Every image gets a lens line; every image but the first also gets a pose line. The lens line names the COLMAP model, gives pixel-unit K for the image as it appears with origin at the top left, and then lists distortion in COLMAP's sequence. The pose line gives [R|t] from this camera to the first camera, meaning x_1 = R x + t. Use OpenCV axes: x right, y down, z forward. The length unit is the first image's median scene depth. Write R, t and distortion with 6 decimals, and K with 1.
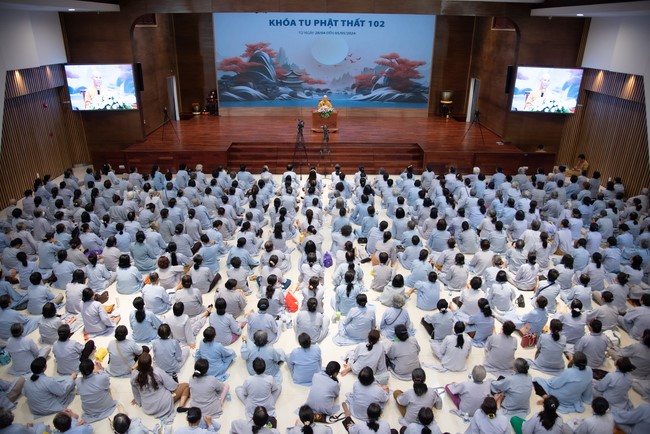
lens RADIAL K [[441.0, 0, 325.0], [0, 441.0, 217.0], [0, 0, 1]] dist [-0.099688, 0.043051]
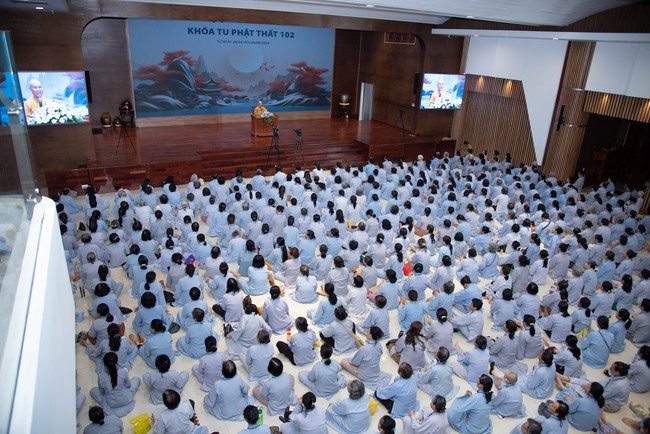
lens RADIAL K [[441.0, 0, 325.0], [0, 441.0, 217.0], [0, 0, 1]] dist [-0.099688, 0.043051]
pose [[0.892992, -0.137478, 0.428561, -0.327836], [0.143230, 0.989508, 0.018976, -0.000206], [-0.426673, 0.044438, 0.903313, -0.005508]]
